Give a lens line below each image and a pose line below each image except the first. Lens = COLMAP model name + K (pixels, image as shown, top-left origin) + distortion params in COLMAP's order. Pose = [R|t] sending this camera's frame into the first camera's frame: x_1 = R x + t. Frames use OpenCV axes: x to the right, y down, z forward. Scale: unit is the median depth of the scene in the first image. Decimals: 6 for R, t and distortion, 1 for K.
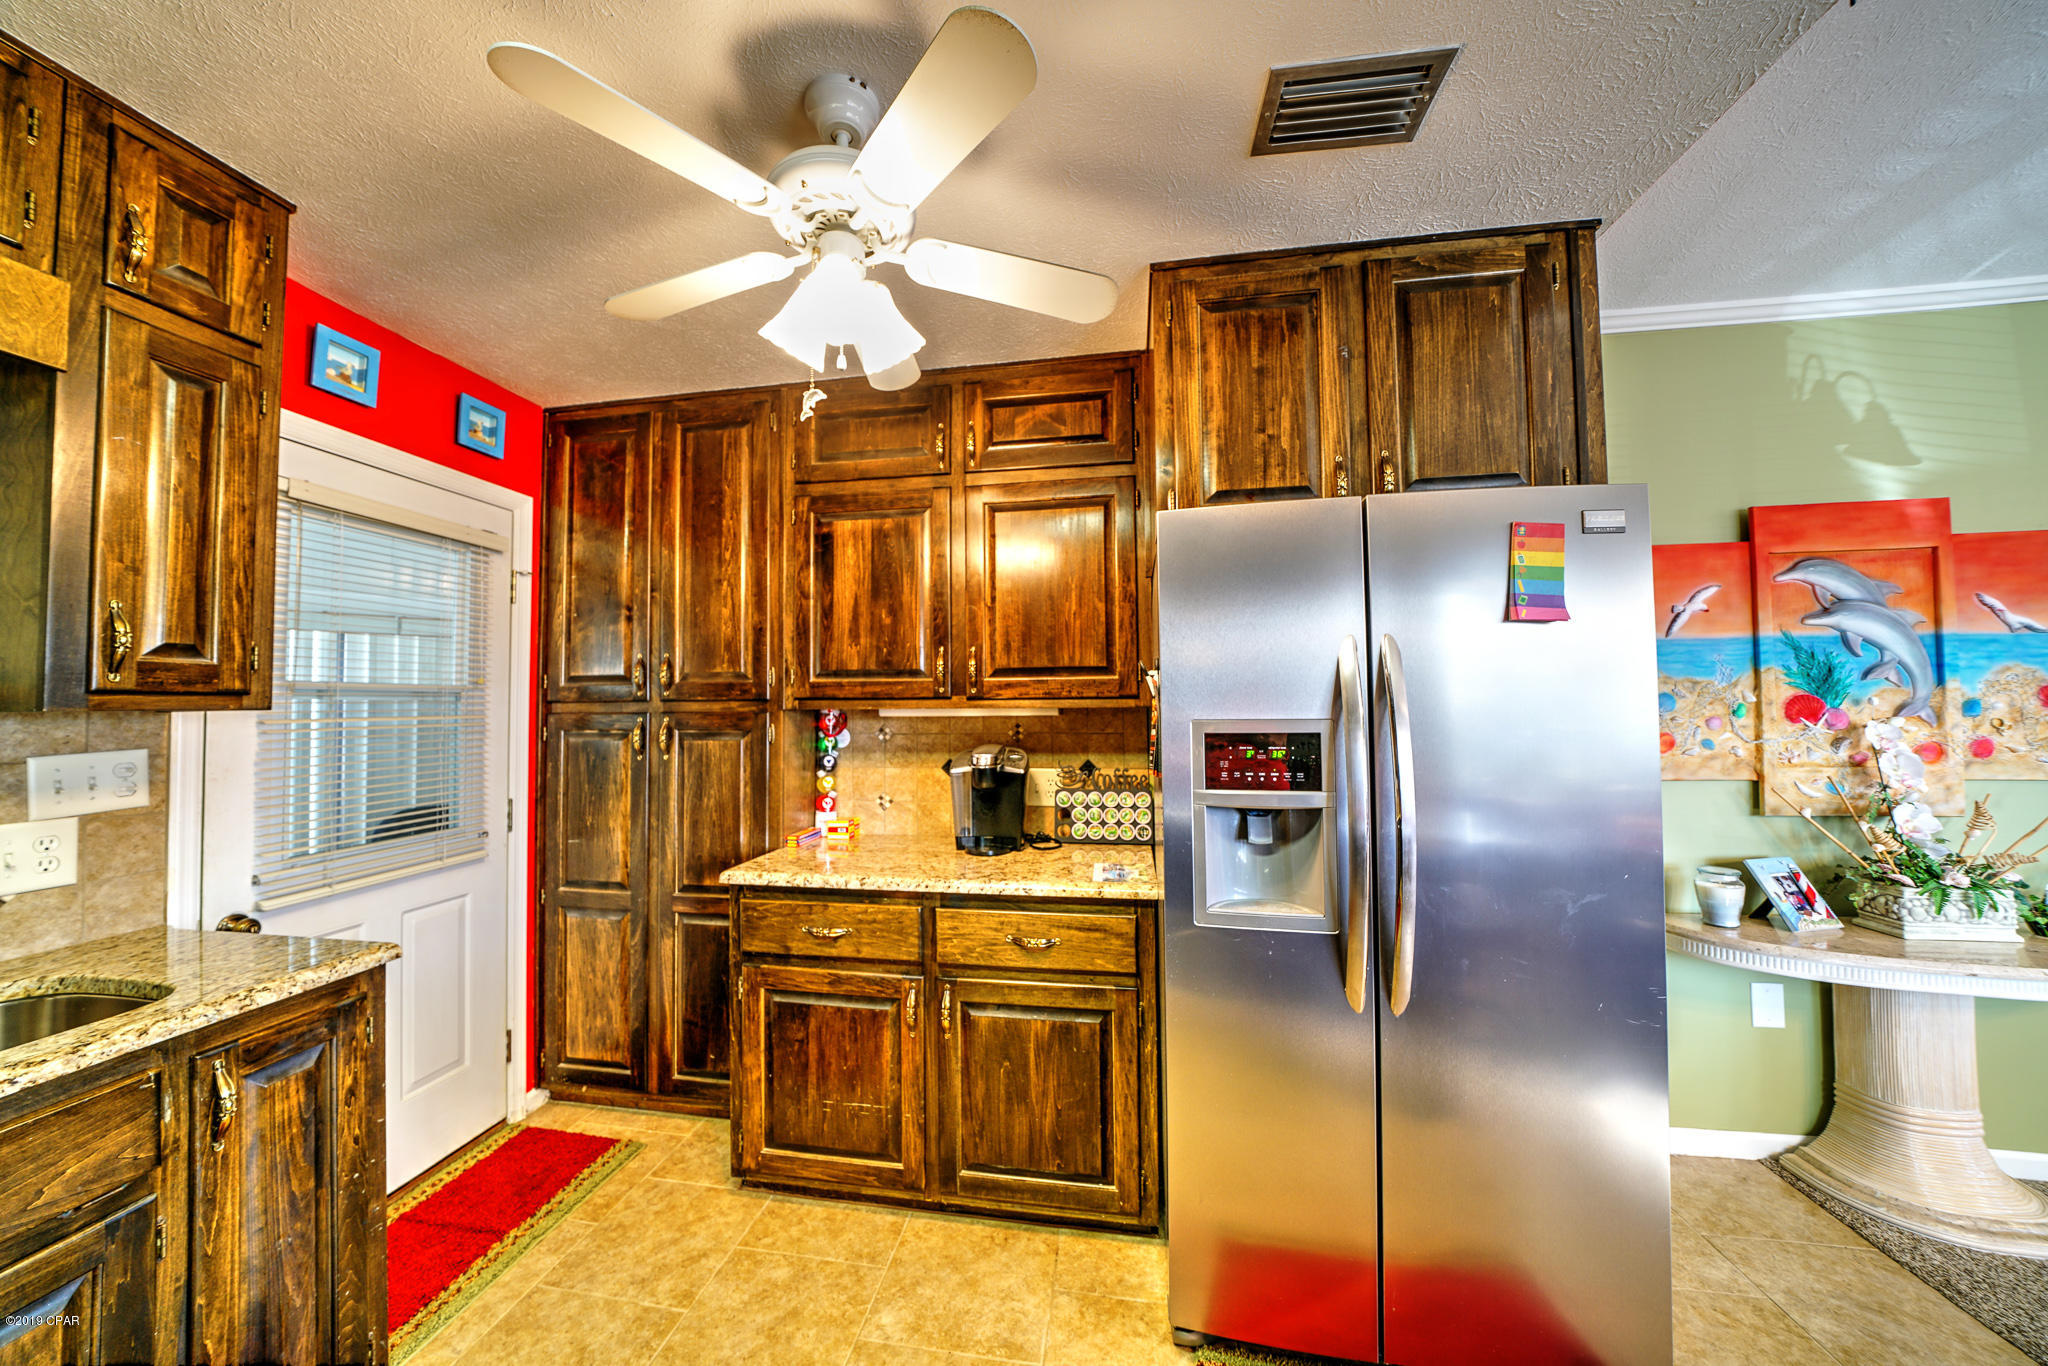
lens RADIAL K [[708.9, 0, 997.8], [0, 708.9, 682.5], [0, 0, 1]] dist [-0.026006, 0.003293]
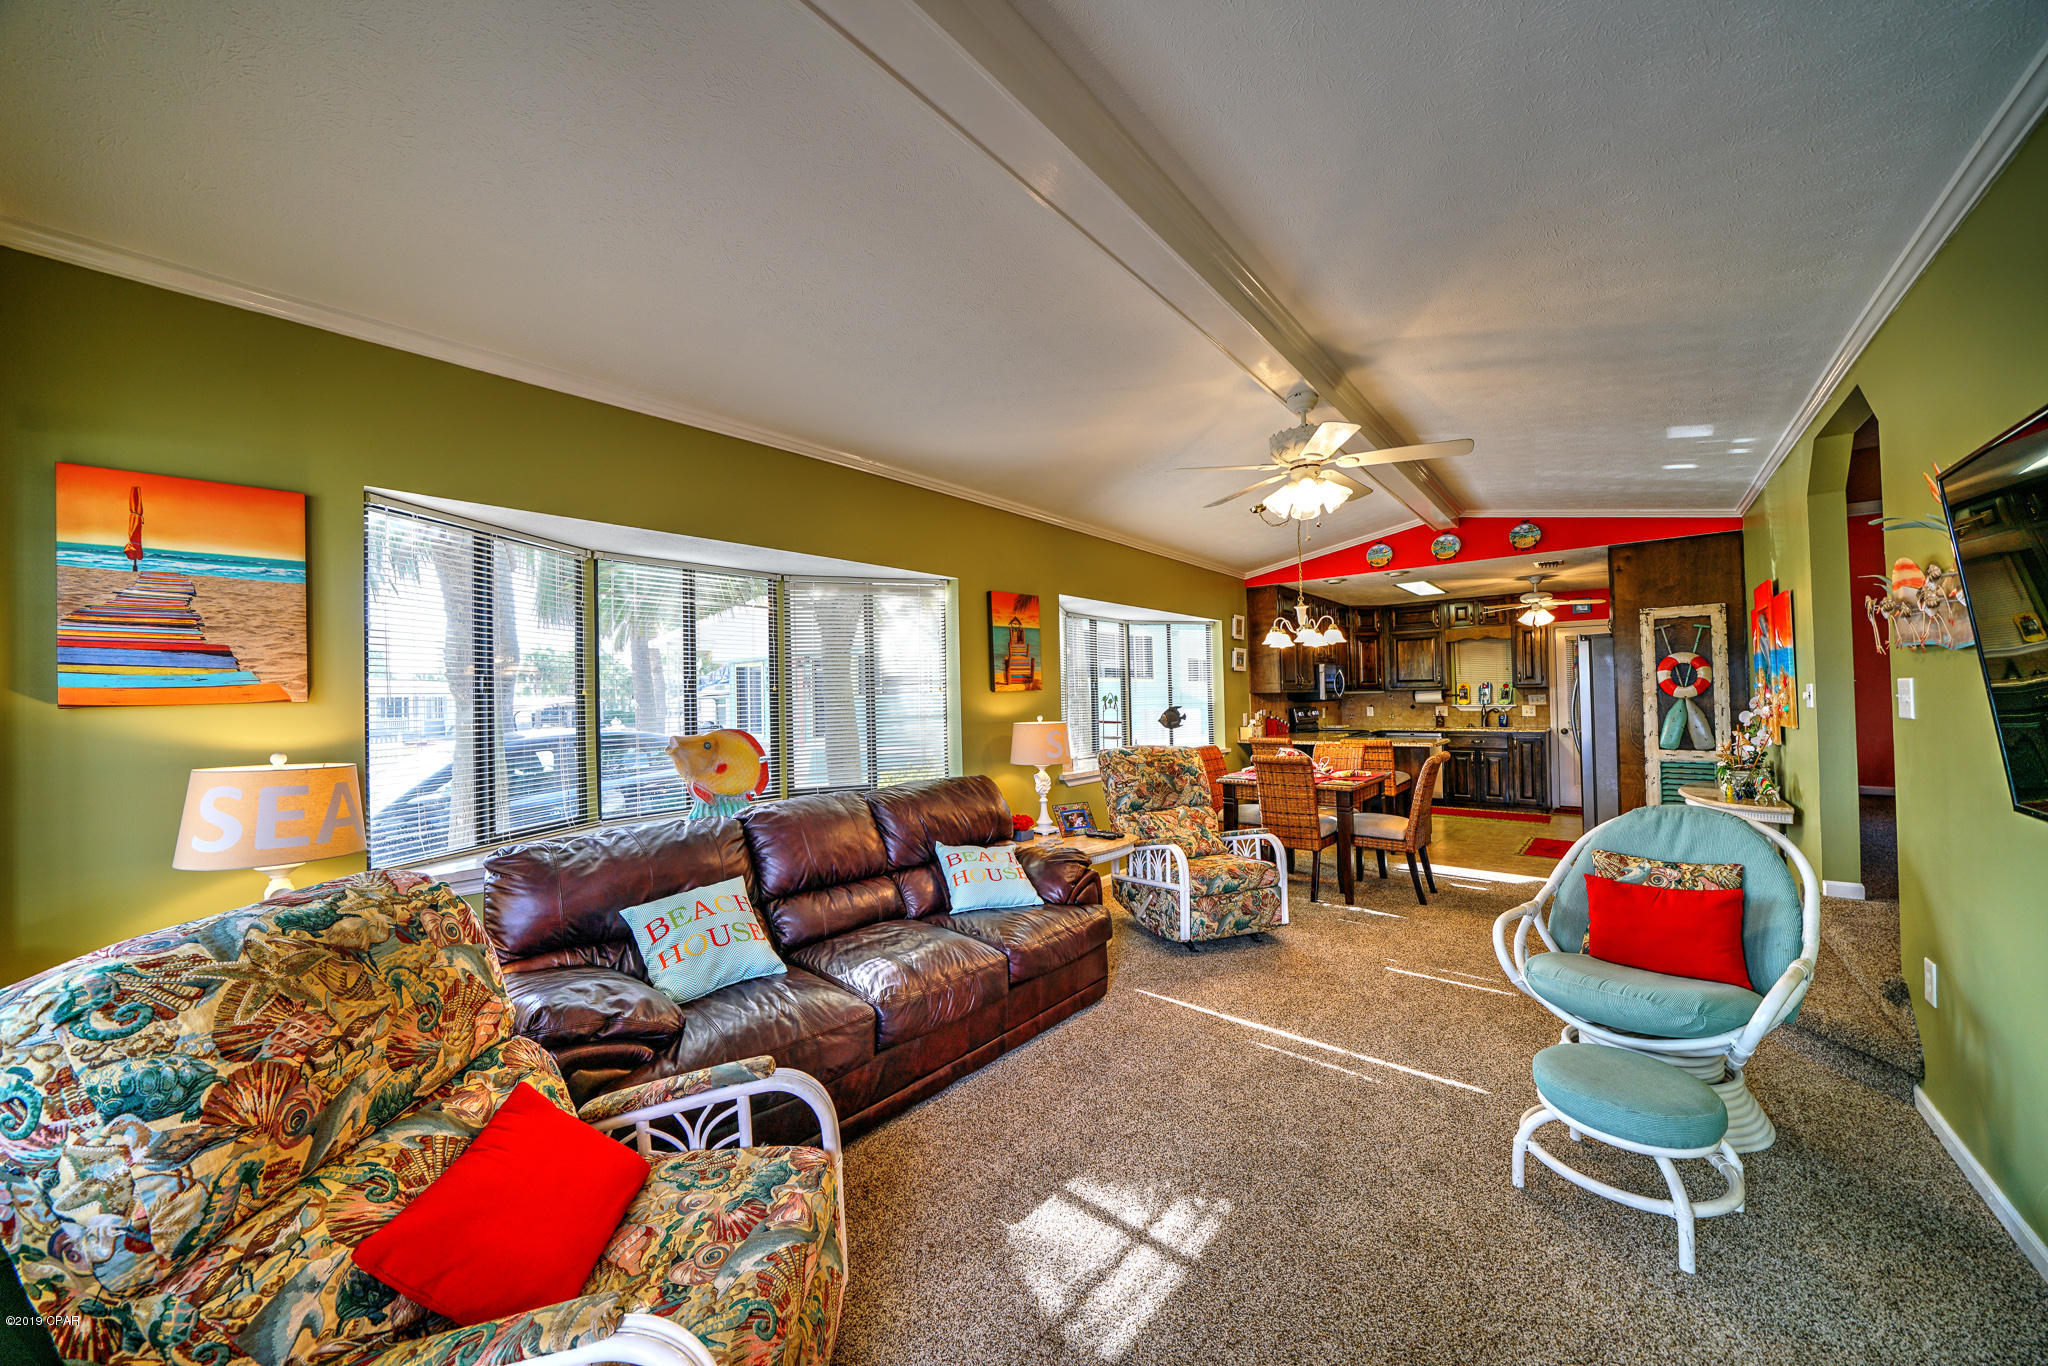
lens RADIAL K [[708.9, 0, 999.4], [0, 708.9, 685.2], [0, 0, 1]] dist [-0.026006, 0.003293]
pose [[-0.522102, 0.002896, -0.852878, 4.228076], [0.051316, 0.998289, -0.028024, -0.031030], [0.851338, -0.058398, -0.521357, 0.145654]]
